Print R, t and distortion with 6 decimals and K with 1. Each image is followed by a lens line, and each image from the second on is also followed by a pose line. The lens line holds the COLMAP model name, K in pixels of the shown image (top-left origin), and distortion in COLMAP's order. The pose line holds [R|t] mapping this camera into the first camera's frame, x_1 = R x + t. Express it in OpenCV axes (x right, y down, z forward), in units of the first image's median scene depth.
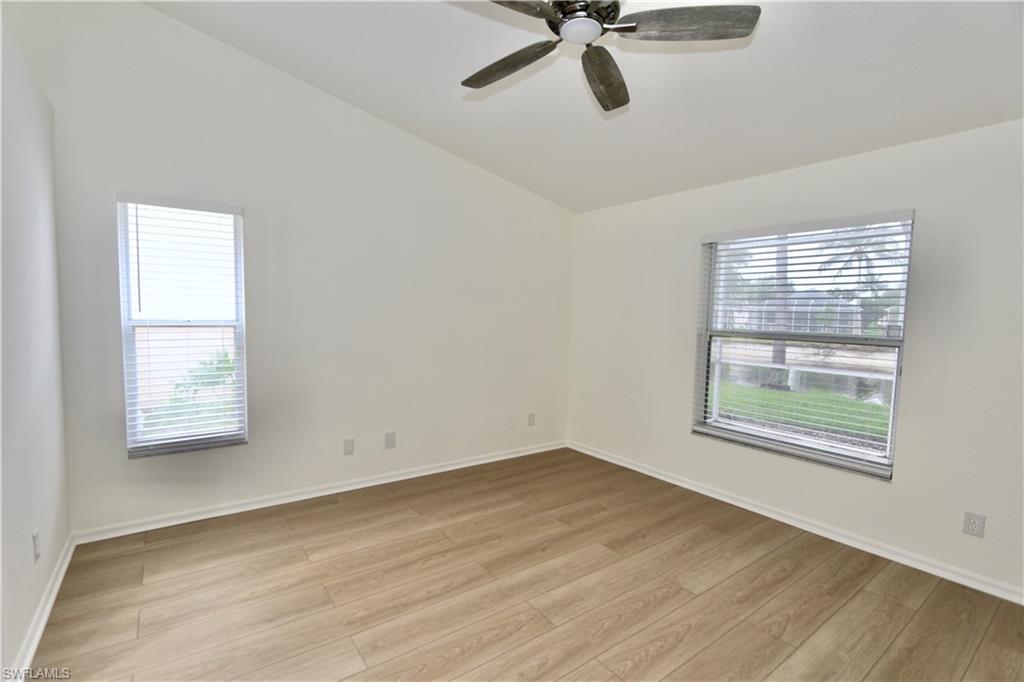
lens RADIAL K [[468.3, 0, 509.6], [0, 468.3, 342.8], [0, 0, 1]] dist [-0.008271, 0.001221]
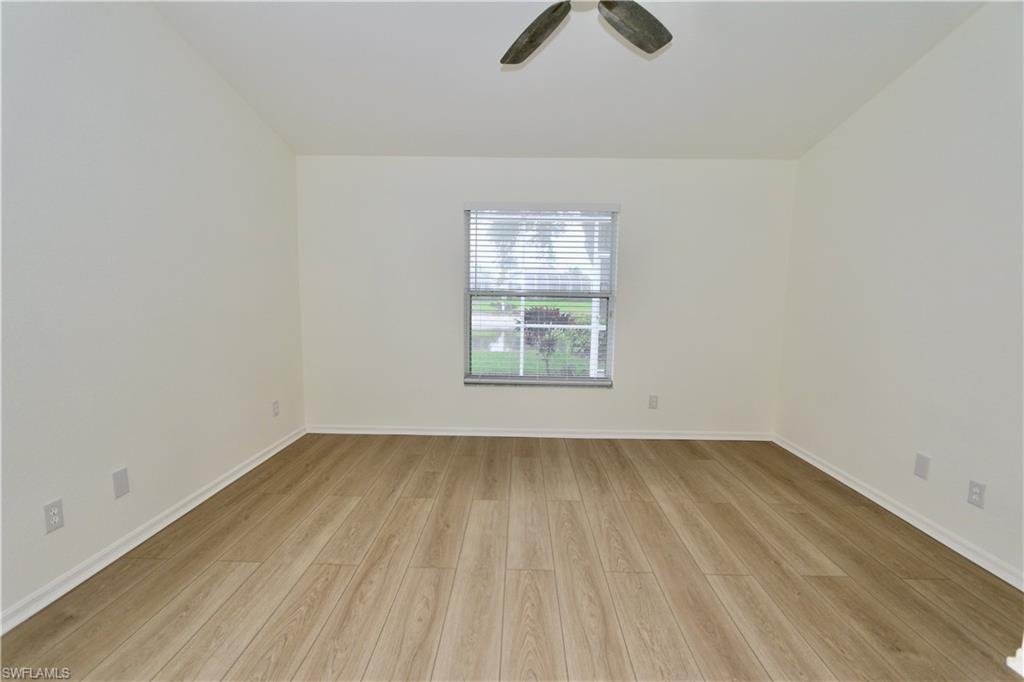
lens RADIAL K [[468.3, 0, 509.4], [0, 468.3, 342.3], [0, 0, 1]] dist [-0.008271, 0.001221]
pose [[0.610190, -0.099475, 0.785985, -0.523725], [0.050316, 0.994949, 0.086859, 0.003481], [-0.790655, -0.013453, 0.612114, 0.320775]]
